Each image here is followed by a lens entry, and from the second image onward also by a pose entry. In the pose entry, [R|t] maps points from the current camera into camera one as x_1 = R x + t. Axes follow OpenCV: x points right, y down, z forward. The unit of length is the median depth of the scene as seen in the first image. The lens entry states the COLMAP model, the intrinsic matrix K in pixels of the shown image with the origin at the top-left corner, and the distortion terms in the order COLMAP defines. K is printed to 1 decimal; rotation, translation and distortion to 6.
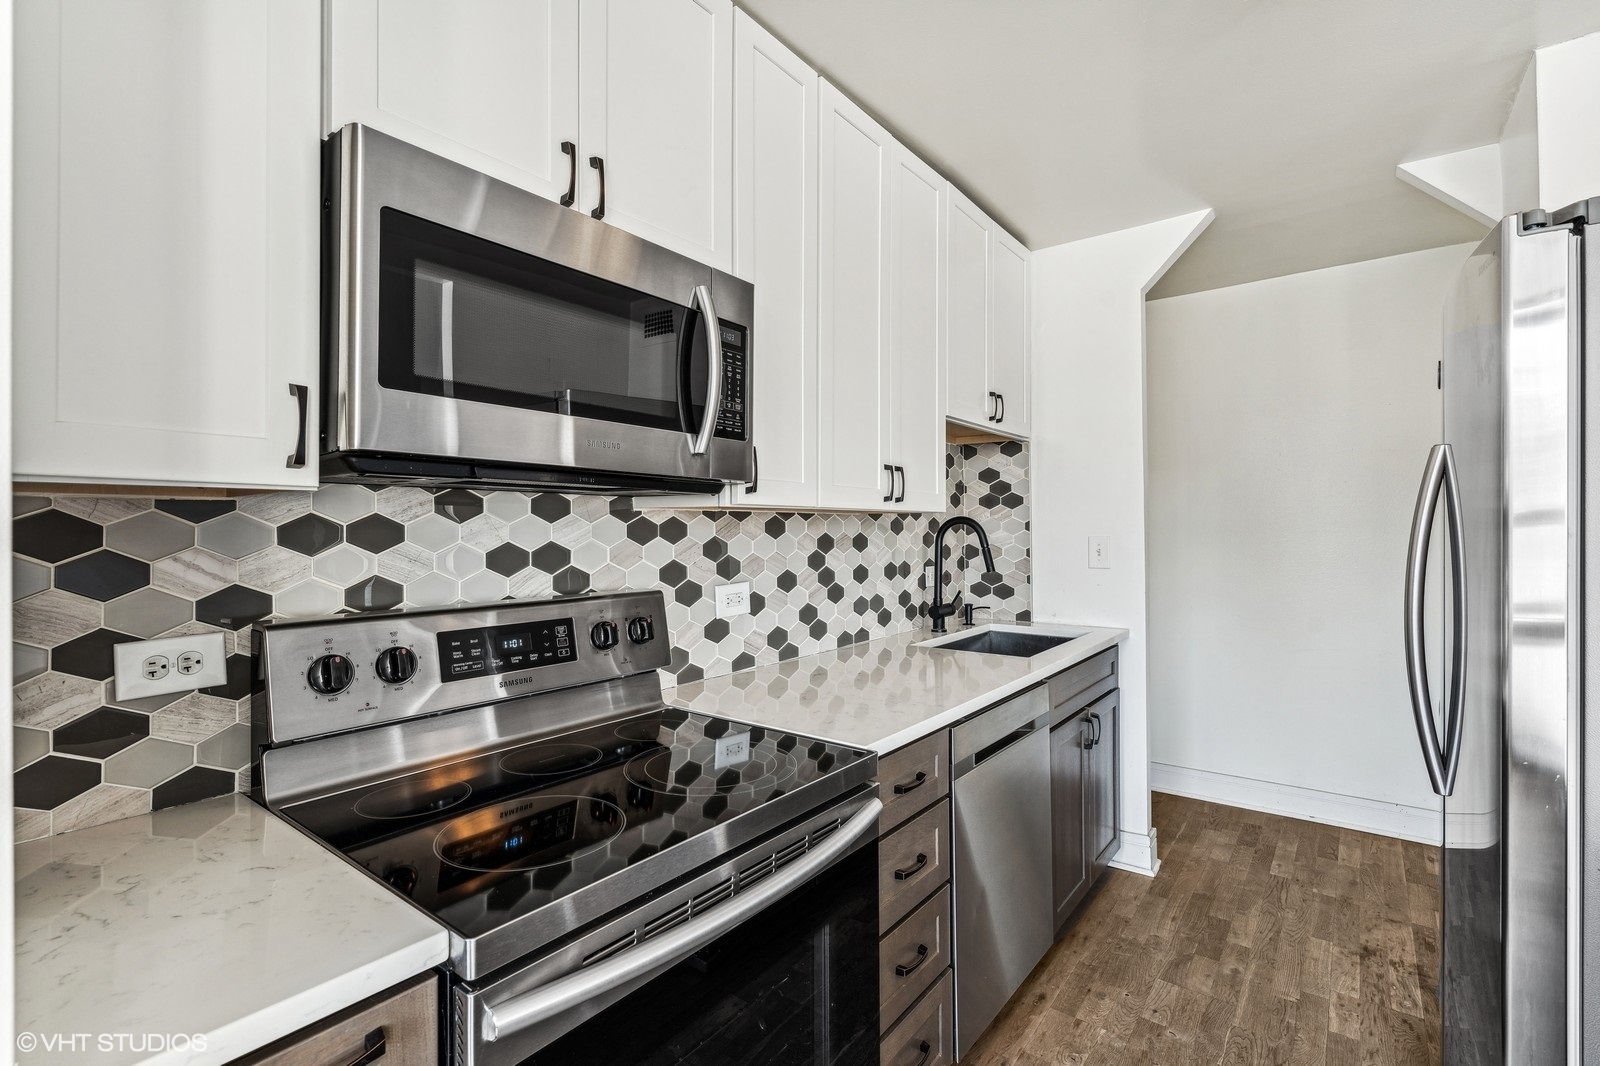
lens RADIAL K [[729.6, 0, 794.0], [0, 729.6, 528.7], [0, 0, 1]] dist [-0.003361, -0.000156]
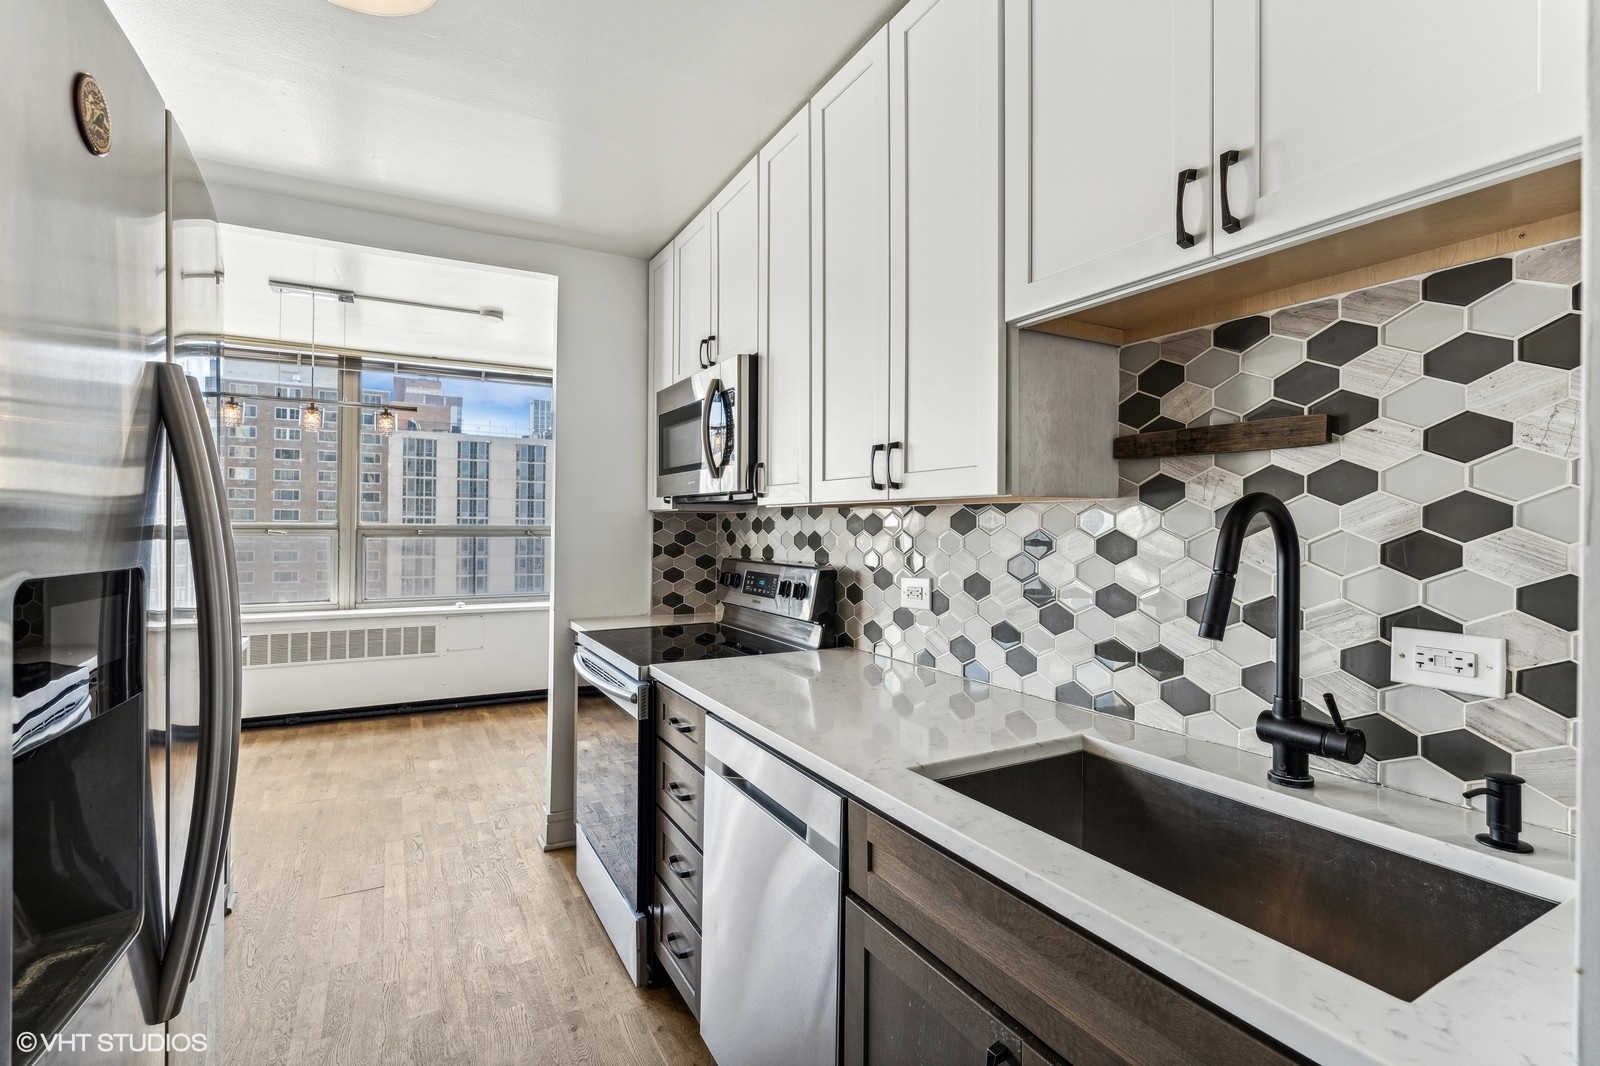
lens RADIAL K [[729.6, 0, 794.0], [0, 729.6, 528.7], [0, 0, 1]] dist [-0.003361, -0.000156]
pose [[-0.390717, 0.005570, -0.920494, 0.904021], [-0.003078, 0.999968, 0.007358, 0.000551], [0.920506, 0.005708, -0.390688, 1.218472]]
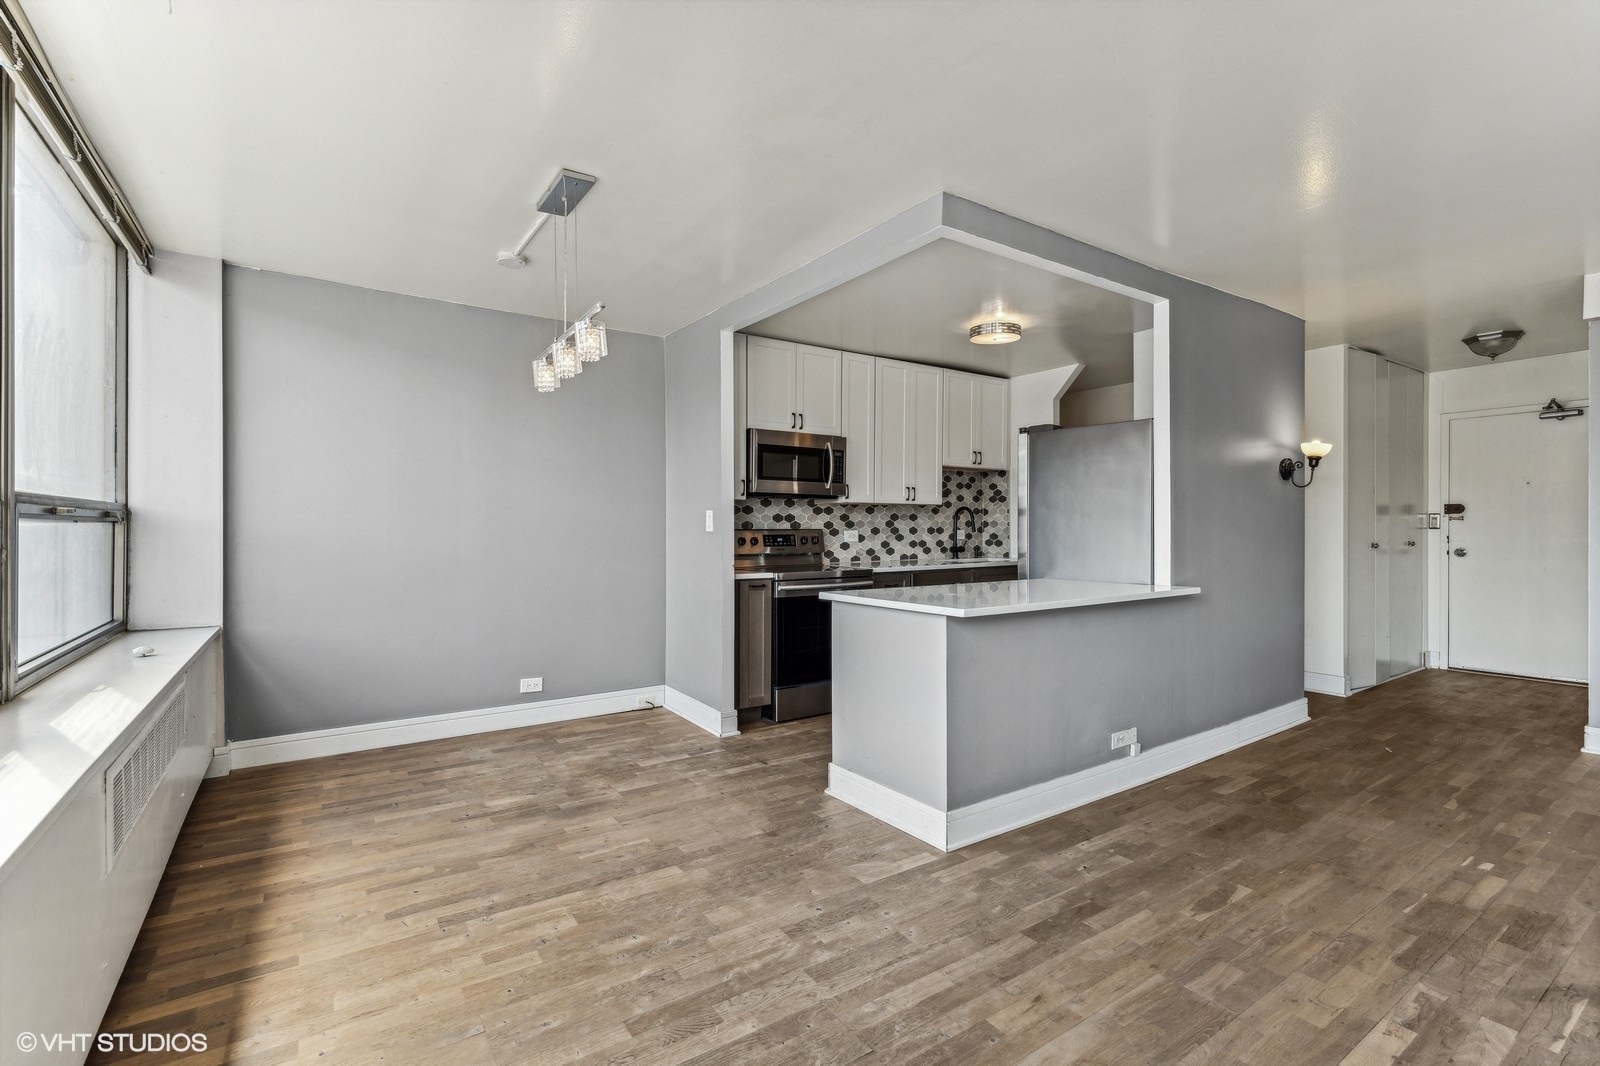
lens RADIAL K [[716.8, 0, 789.6], [0, 716.8, 530.1], [0, 0, 1]] dist [0.000478, 0.000251]
pose [[0.948653, 0.003451, -0.316299, 0.550990], [-0.001938, 0.999985, 0.005099, 0.059880], [0.316312, -0.004224, 0.948646, -1.651539]]
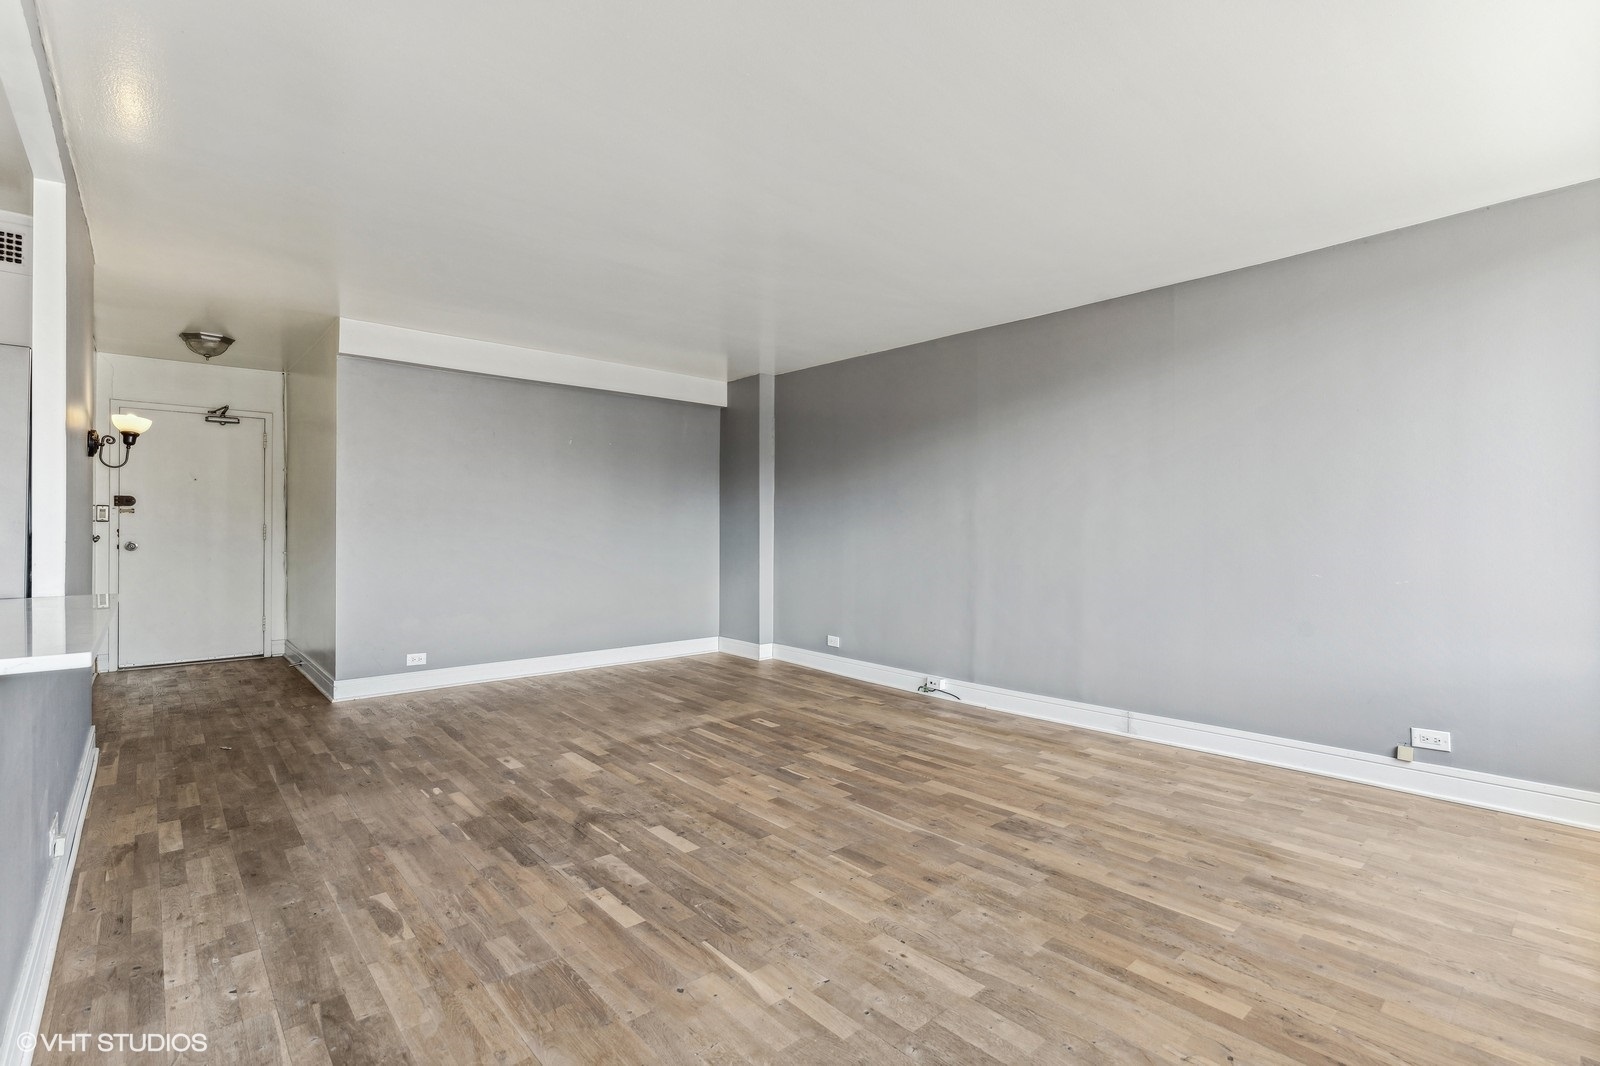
lens RADIAL K [[740.1, 0, 800.0], [0, 740.1, 533.0], [0, 0, 1]] dist [-0.004546, -0.000185]
pose [[0.189596, 0.000493, 0.981862, -0.091632], [-0.007081, 0.999975, 0.000866, 0.085525], [-0.981837, -0.007117, 0.189595, -1.165096]]
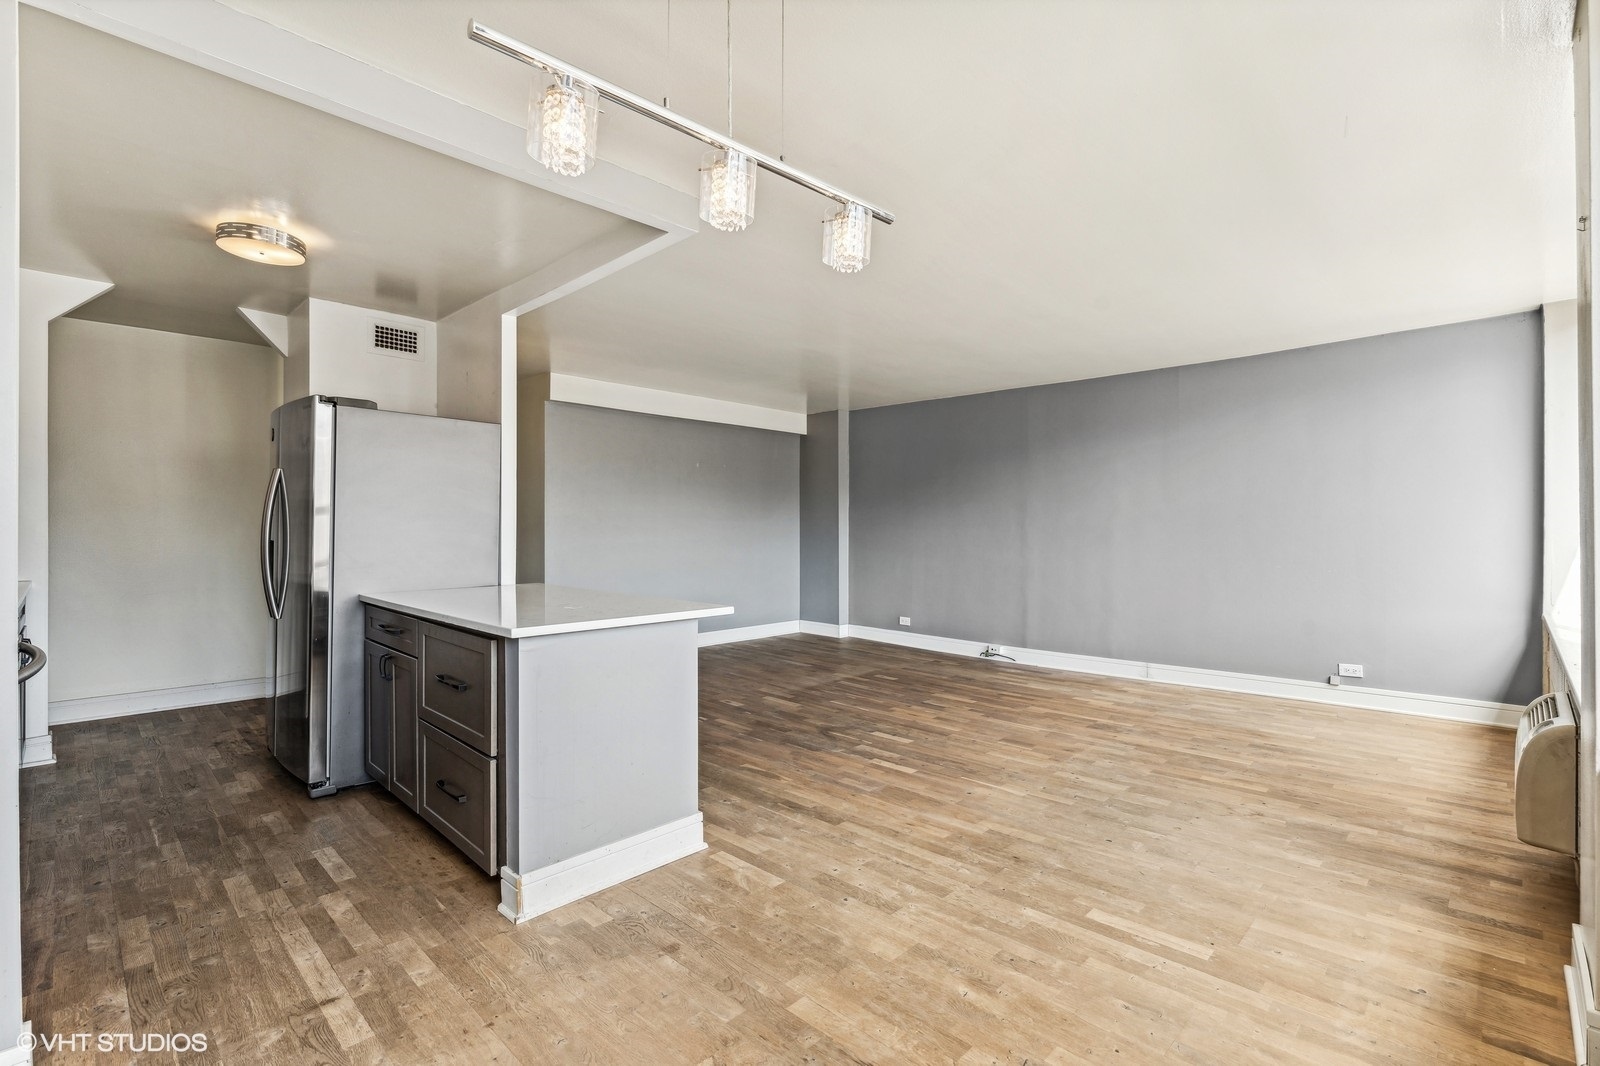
lens RADIAL K [[729.6, 0, 794.0], [0, 729.6, 528.7], [0, 0, 1]] dist [-0.003361, -0.000156]
pose [[0.124313, 0.002430, 0.992240, -0.890319], [-0.004319, 0.999989, -0.001908, 0.057923], [-0.992234, -0.004048, 0.124322, -0.675703]]
